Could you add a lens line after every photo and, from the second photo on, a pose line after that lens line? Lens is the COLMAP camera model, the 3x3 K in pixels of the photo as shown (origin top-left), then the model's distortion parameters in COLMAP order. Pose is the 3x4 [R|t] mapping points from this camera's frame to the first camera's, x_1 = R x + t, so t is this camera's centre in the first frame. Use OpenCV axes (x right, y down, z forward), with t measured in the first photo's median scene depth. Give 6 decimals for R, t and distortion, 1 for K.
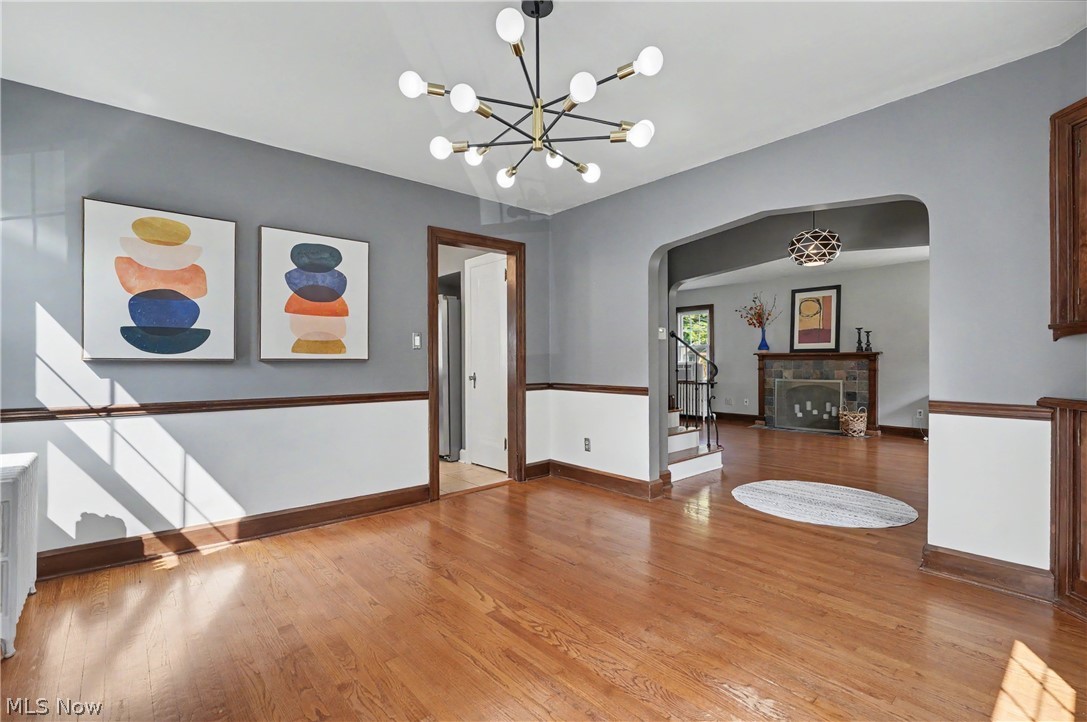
lens RADIAL K [[488.3, 0, 548.9], [0, 488.3, 360.5], [0, 0, 1]] dist [-0.022019, -0.000258]
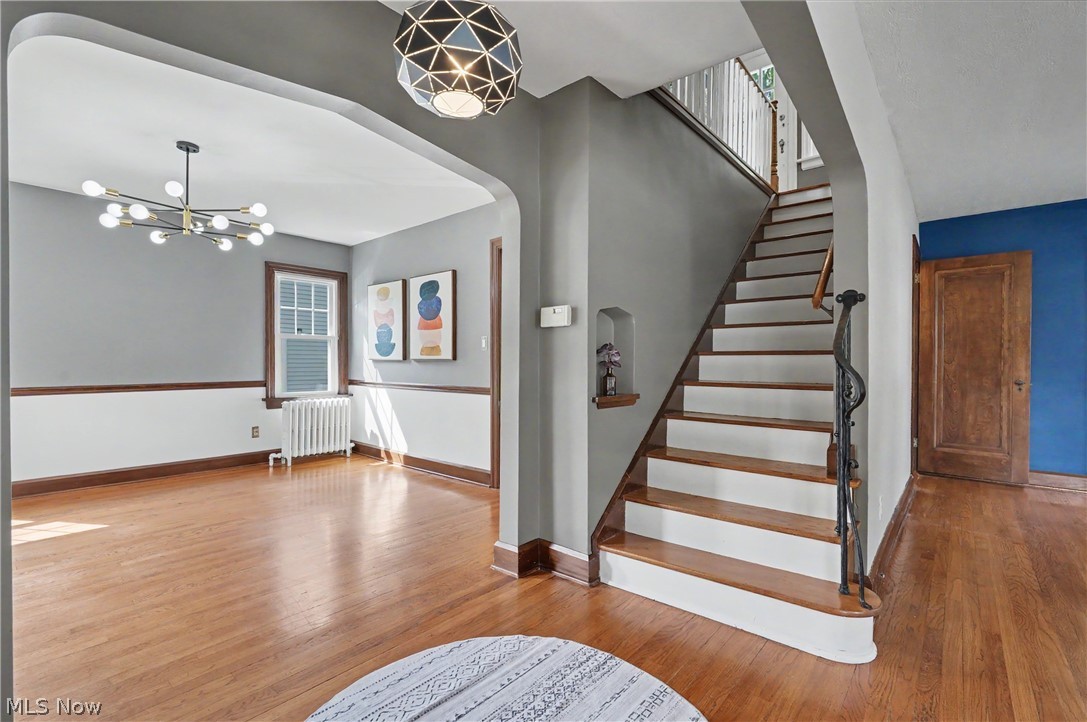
lens RADIAL K [[488.3, 0, 549.6], [0, 488.3, 360.7], [0, 0, 1]] dist [-0.022019, -0.000258]
pose [[0.154776, 0.004760, -0.987938, 1.175908], [0.003198, 0.999981, 0.005319, -0.005724], [0.987944, -0.003983, 0.154758, 1.282326]]
